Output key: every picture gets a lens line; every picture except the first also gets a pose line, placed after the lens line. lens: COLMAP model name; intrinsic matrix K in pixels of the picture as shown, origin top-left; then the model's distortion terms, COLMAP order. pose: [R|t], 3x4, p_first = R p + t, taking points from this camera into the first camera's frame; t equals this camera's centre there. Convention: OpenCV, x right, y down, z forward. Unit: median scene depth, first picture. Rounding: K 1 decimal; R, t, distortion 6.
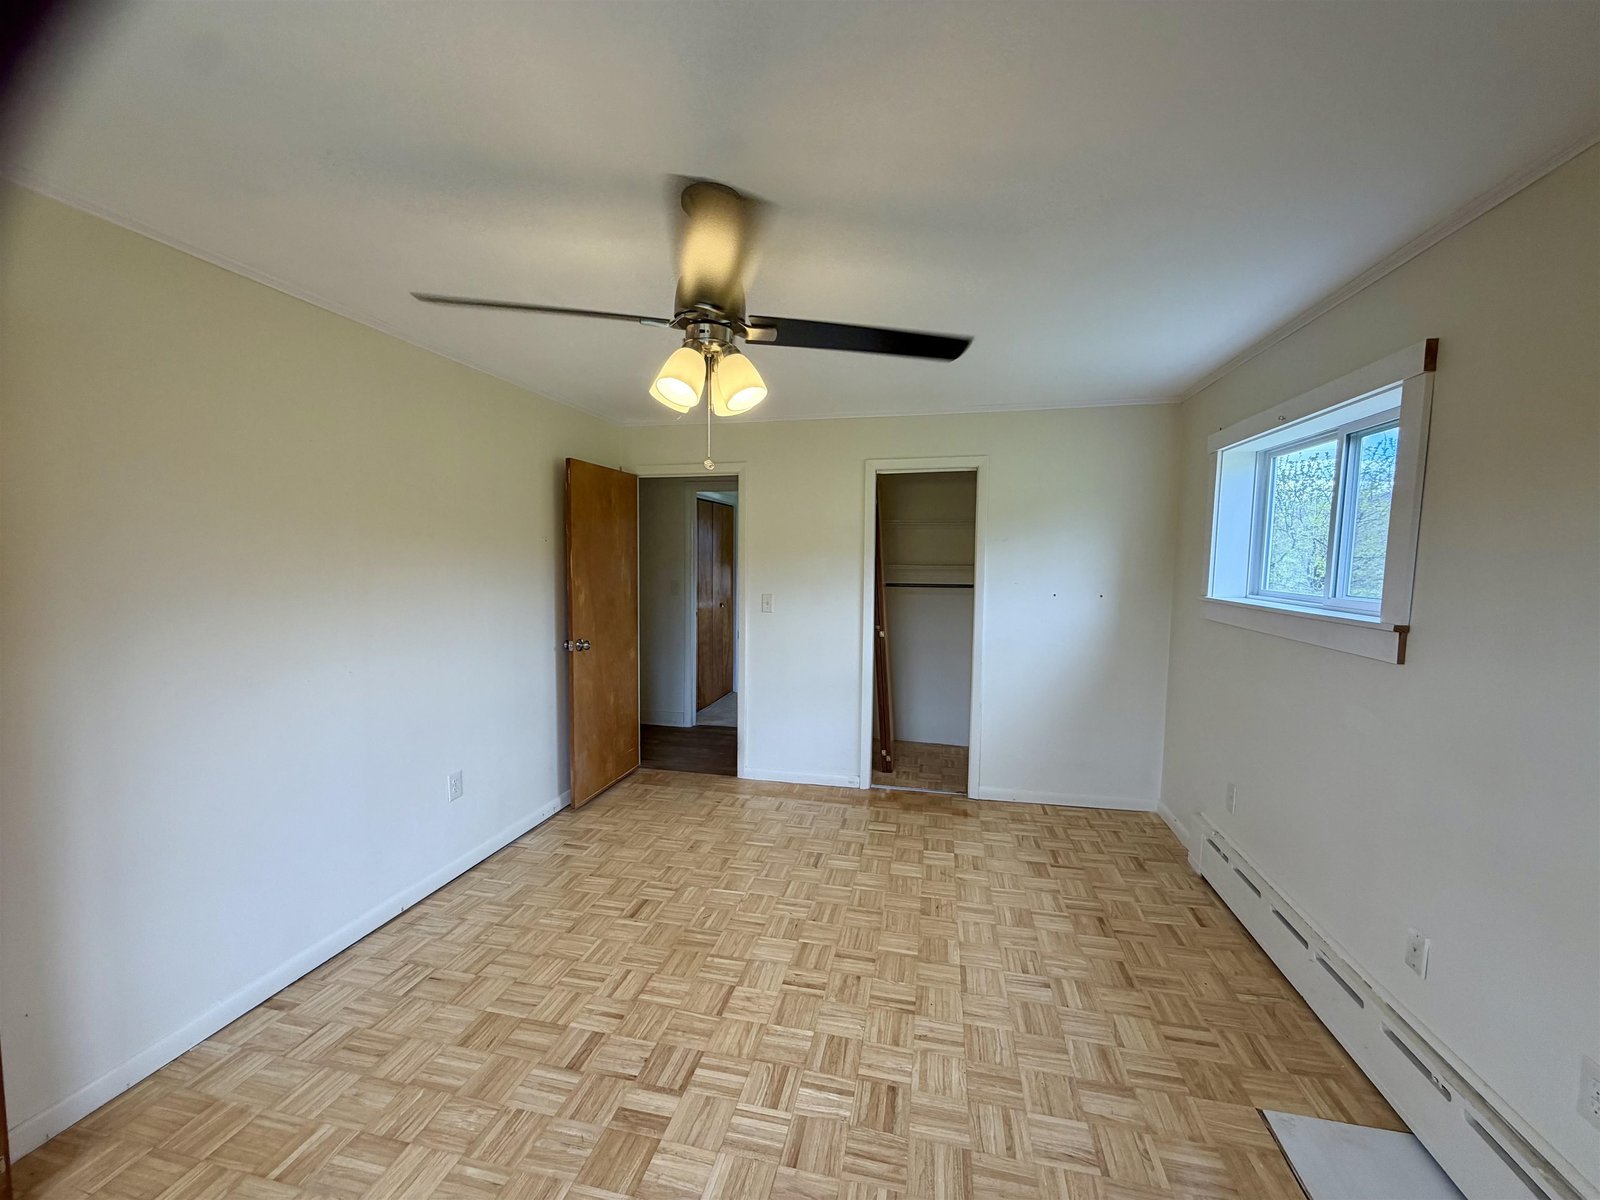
lens RADIAL K [[638.0, 0, 798.1], [0, 638.0, 609.4], [0, 0, 1]] dist [-0.000123, 0.000016]
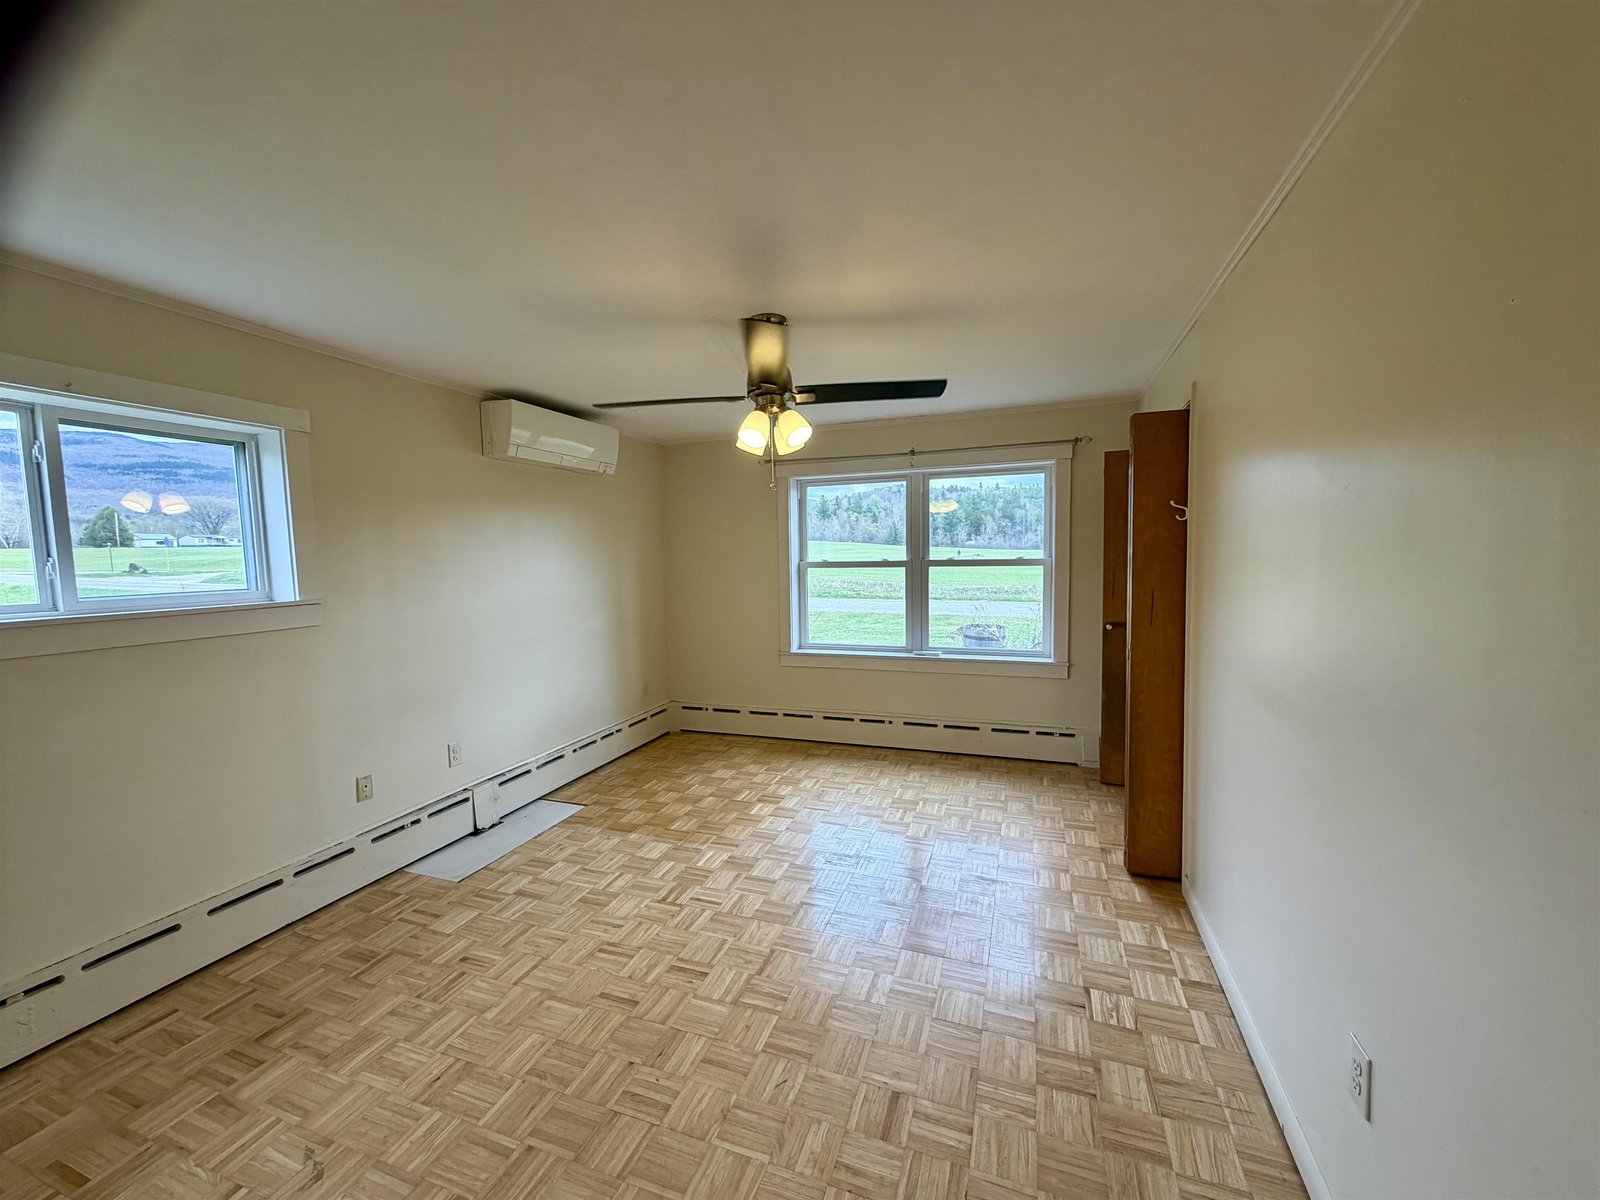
lens RADIAL K [[638.0, 0, 802.4], [0, 638.0, 598.0], [0, 0, 1]] dist [-0.000123, 0.000016]
pose [[-0.992866, -0.000127, 0.119231, -0.291446], [0.018591, 0.987604, 0.155861, -0.152913], [-0.117773, 0.156966, -0.980557, 1.876825]]
